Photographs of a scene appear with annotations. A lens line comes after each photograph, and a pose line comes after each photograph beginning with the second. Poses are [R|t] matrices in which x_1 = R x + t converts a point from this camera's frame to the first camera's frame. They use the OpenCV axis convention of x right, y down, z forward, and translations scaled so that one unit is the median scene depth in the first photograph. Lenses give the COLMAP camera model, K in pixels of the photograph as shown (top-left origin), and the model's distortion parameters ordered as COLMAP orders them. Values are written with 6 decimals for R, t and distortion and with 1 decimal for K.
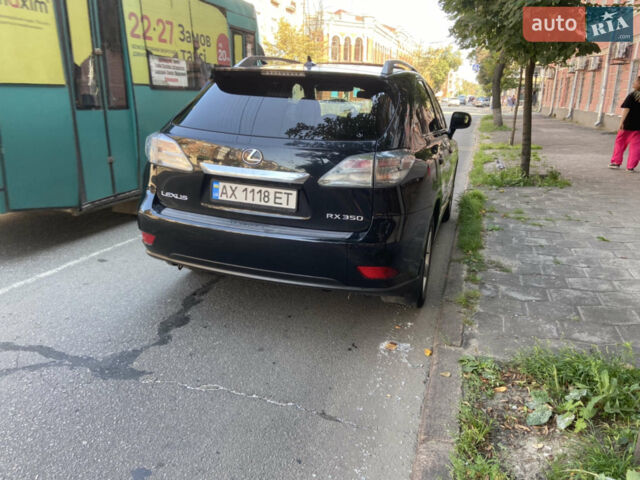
lens RADIAL K [[508.9, 0, 320.0], [0, 508.9, 240.0], [0, 0, 1]] dist [0.084267, -0.003994]
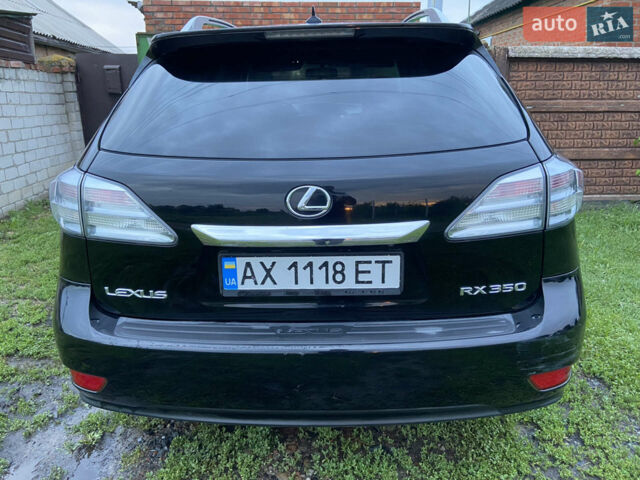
lens RADIAL K [[508.9, 0, 320.0], [0, 508.9, 240.0], [0, 0, 1]] dist [0.084267, -0.003994]
pose [[0.959474, -0.157057, 0.233970, -0.236956], [0.151277, 0.987575, 0.042565, -0.141591], [-0.237748, -0.005446, 0.971312, 0.501257]]
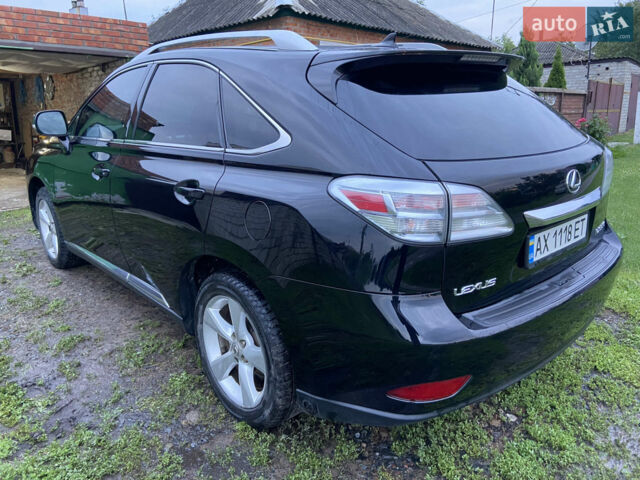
lens RADIAL K [[507.3, 0, 328.7], [0, 507.3, 243.6], [0, 0, 1]] dist [-0.010114, -0.004865]
pose [[0.487697, -0.302632, 0.818881, -0.840664], [0.275610, 0.943396, 0.184505, -0.290765], [-0.828366, 0.135709, 0.543500, 0.890894]]
